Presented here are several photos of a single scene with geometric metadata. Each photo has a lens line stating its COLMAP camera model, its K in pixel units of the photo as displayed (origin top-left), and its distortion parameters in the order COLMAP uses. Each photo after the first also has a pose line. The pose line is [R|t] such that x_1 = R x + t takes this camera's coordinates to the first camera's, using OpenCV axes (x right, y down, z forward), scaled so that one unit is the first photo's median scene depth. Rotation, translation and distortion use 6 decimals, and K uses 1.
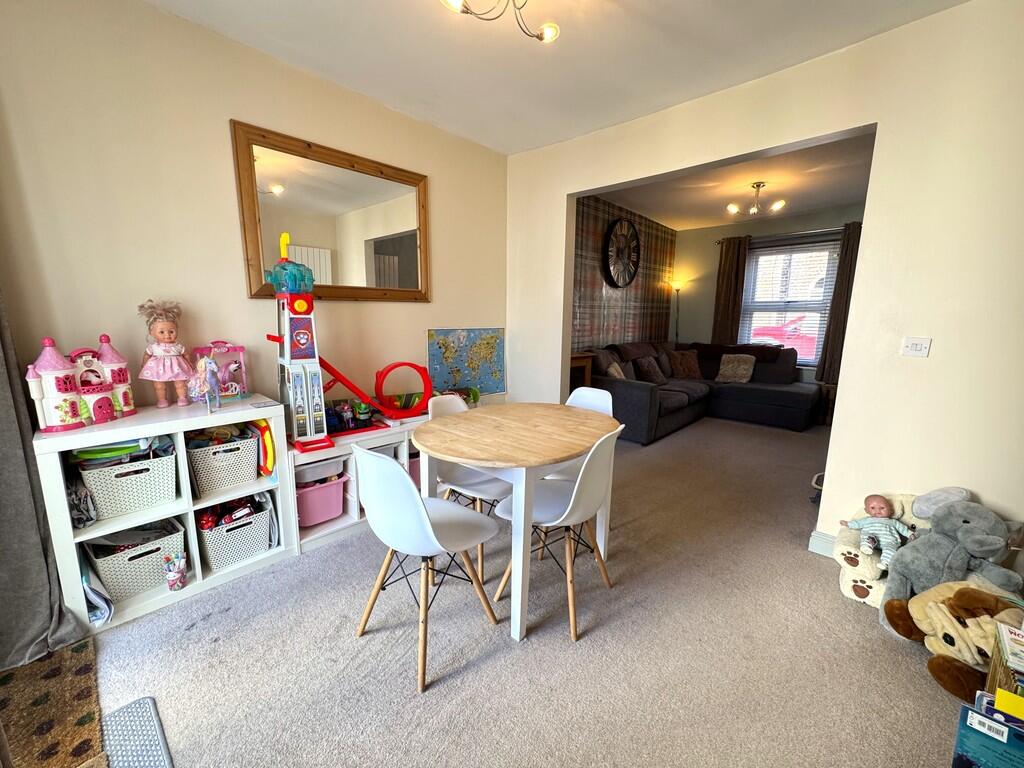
lens RADIAL K [[410.6, 0, 511.2], [0, 410.6, 386.8], [0, 0, 1]] dist [0.000740, -0.000143]
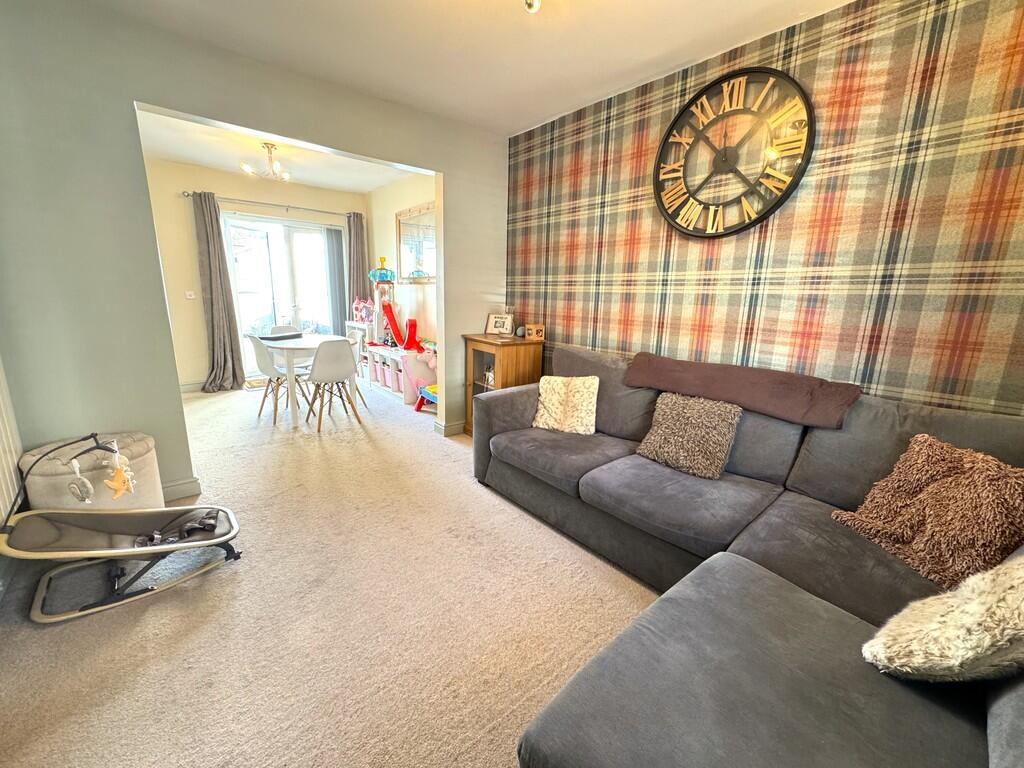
lens RADIAL K [[410.6, 0, 510.4], [0, 410.6, 377.8], [0, 0, 1]] dist [0.000740, -0.000143]
pose [[-0.143378, 0.206842, -0.967812, 0.820118], [-0.184872, 0.955104, 0.231514, -0.168077], [0.972247, 0.212115, -0.098702, 0.916973]]
